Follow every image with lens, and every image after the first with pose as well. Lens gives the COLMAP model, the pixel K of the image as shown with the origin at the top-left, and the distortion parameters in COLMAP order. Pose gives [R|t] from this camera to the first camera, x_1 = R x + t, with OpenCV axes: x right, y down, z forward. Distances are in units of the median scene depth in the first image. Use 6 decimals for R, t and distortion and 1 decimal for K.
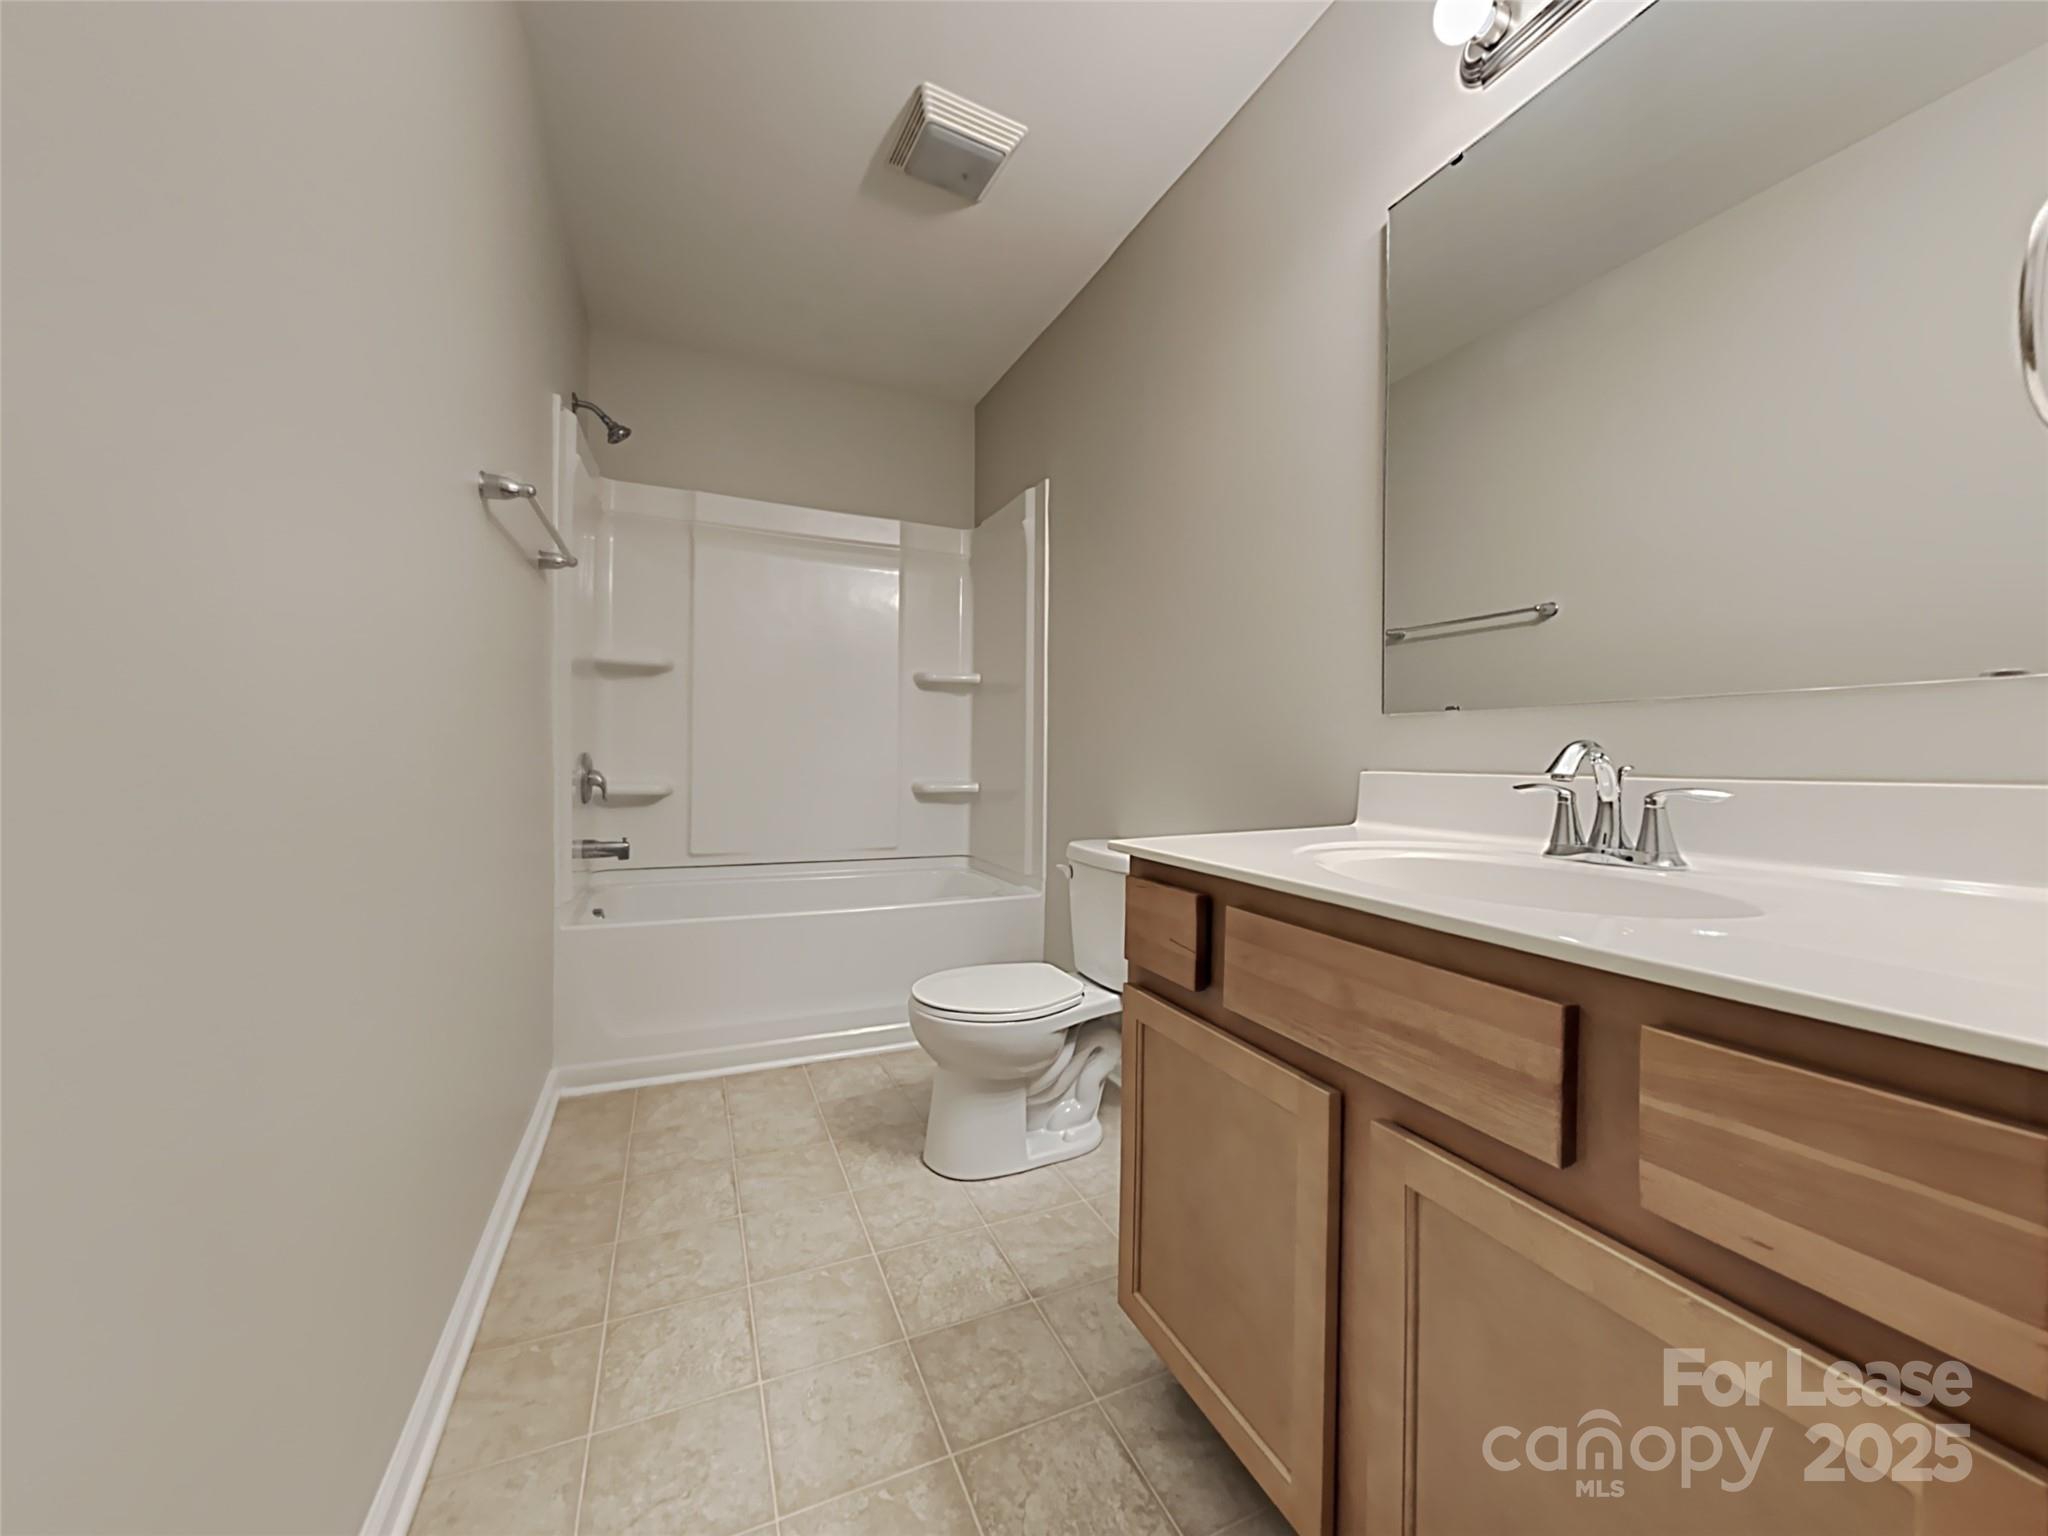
lens RADIAL K [[773.3, 0, 1024.1], [0, 773.3, 762.3], [0, 0, 1]] dist [-0.001040, 0.000056]
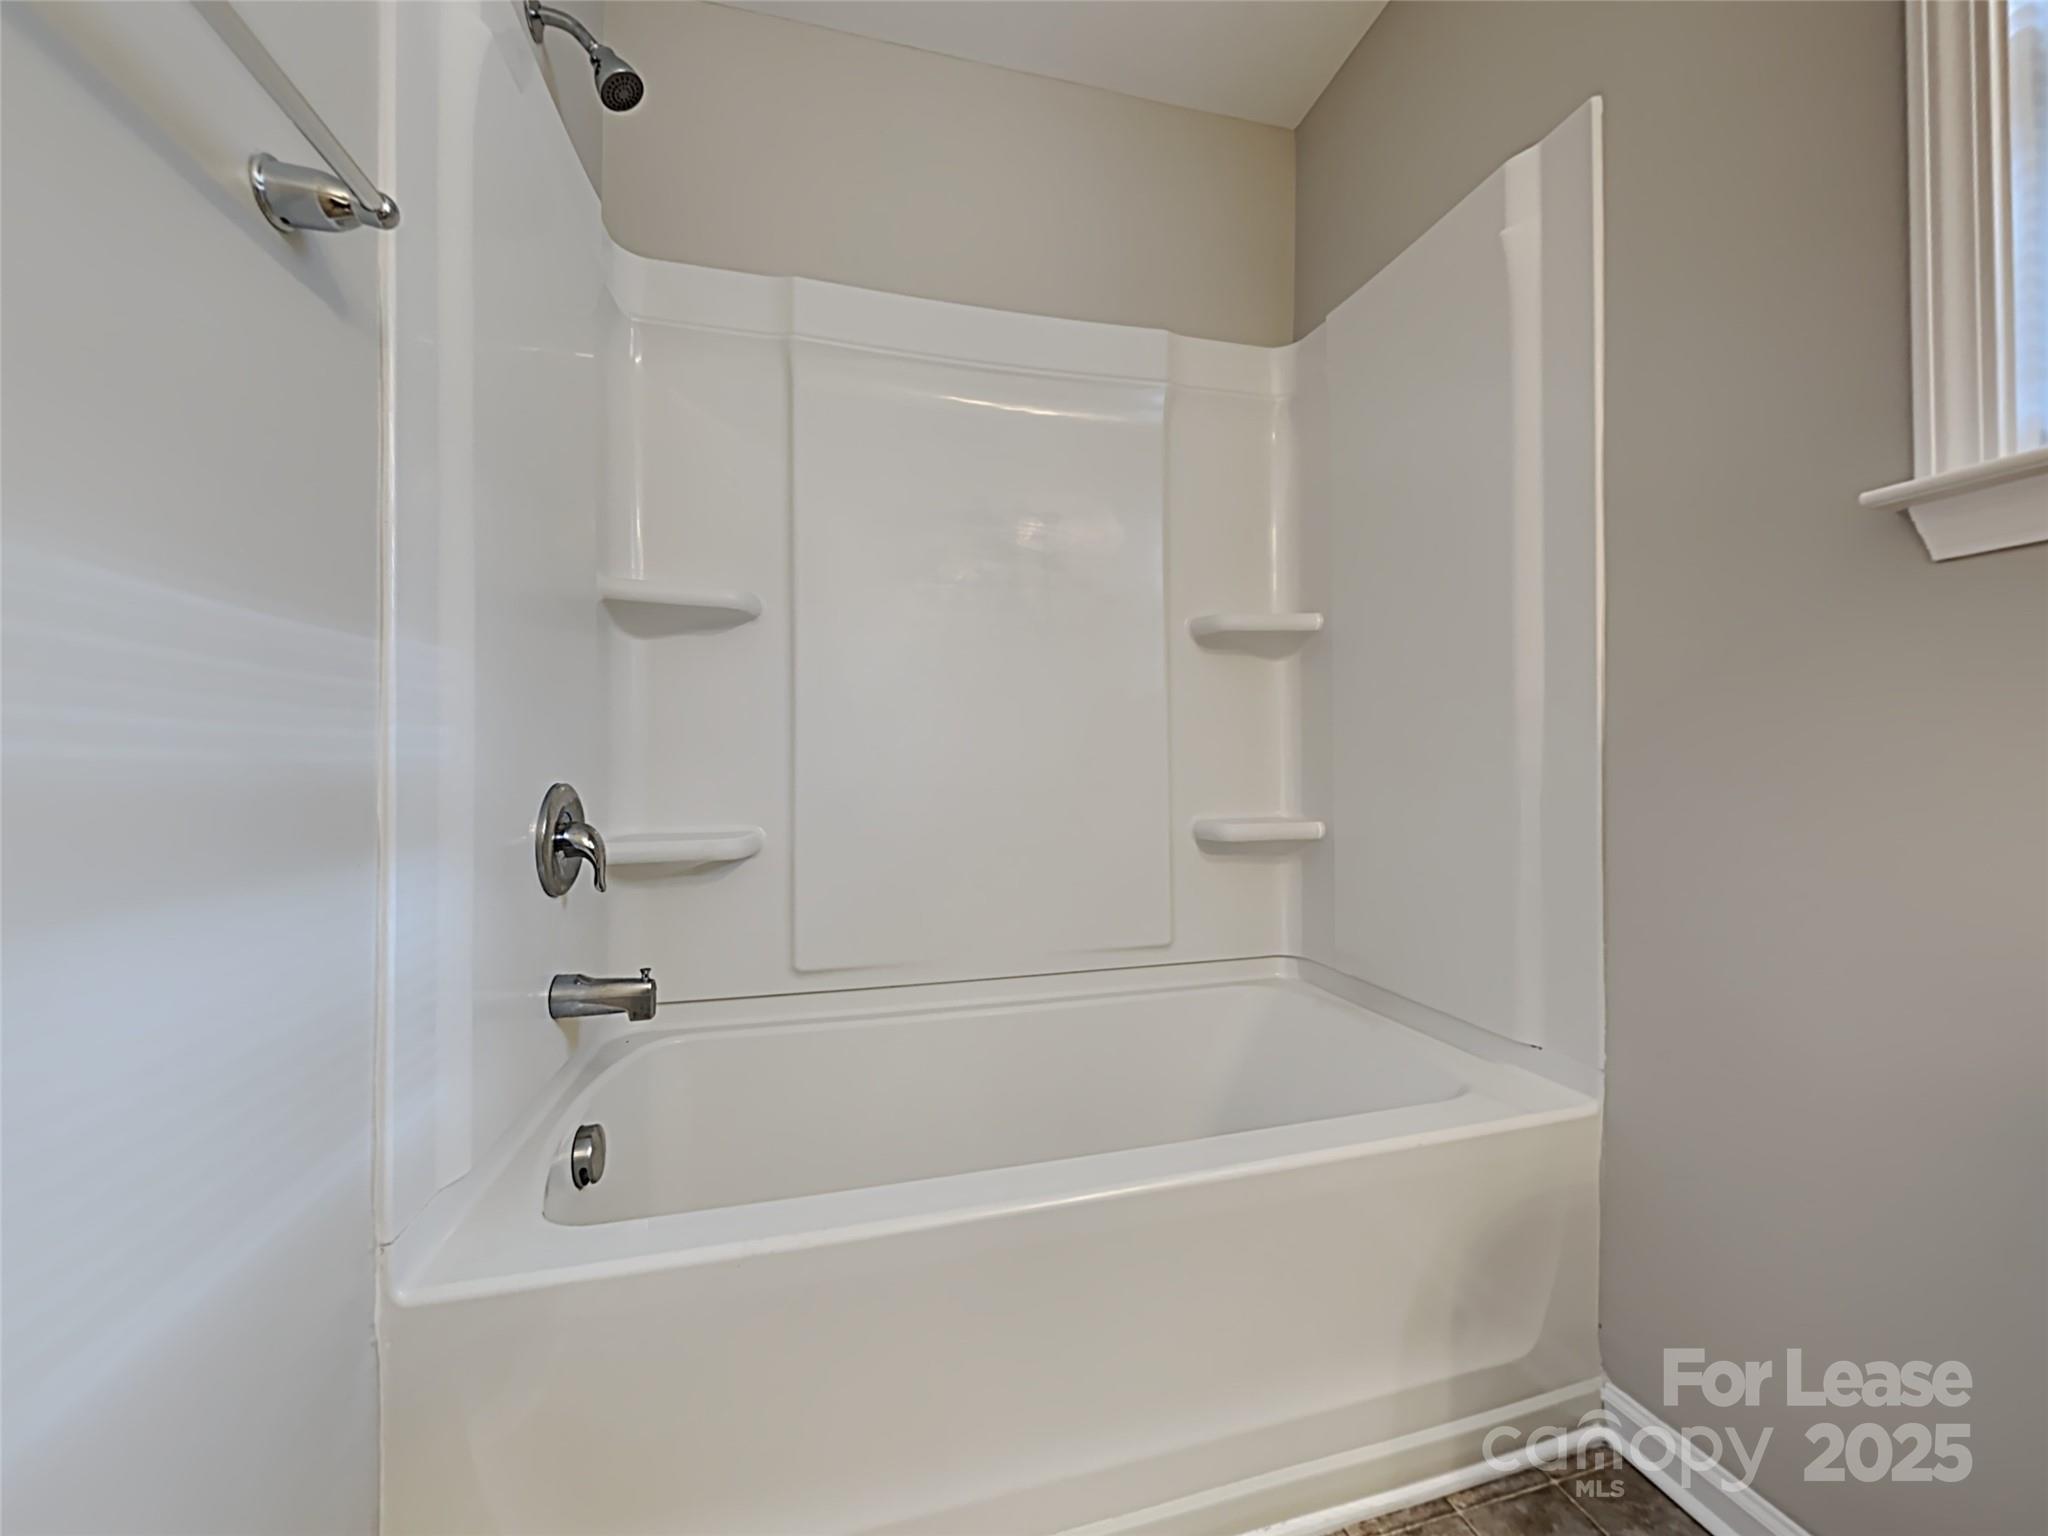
lens RADIAL K [[773.3, 0, 1024.1], [0, 773.3, 762.3], [0, 0, 1]] dist [-0.001040, 0.000056]
pose [[0.988091, -0.017961, -0.152821, -0.202286], [0.016956, 0.999825, -0.007878, -0.013641], [0.152936, 0.005193, 0.988222, 0.520750]]
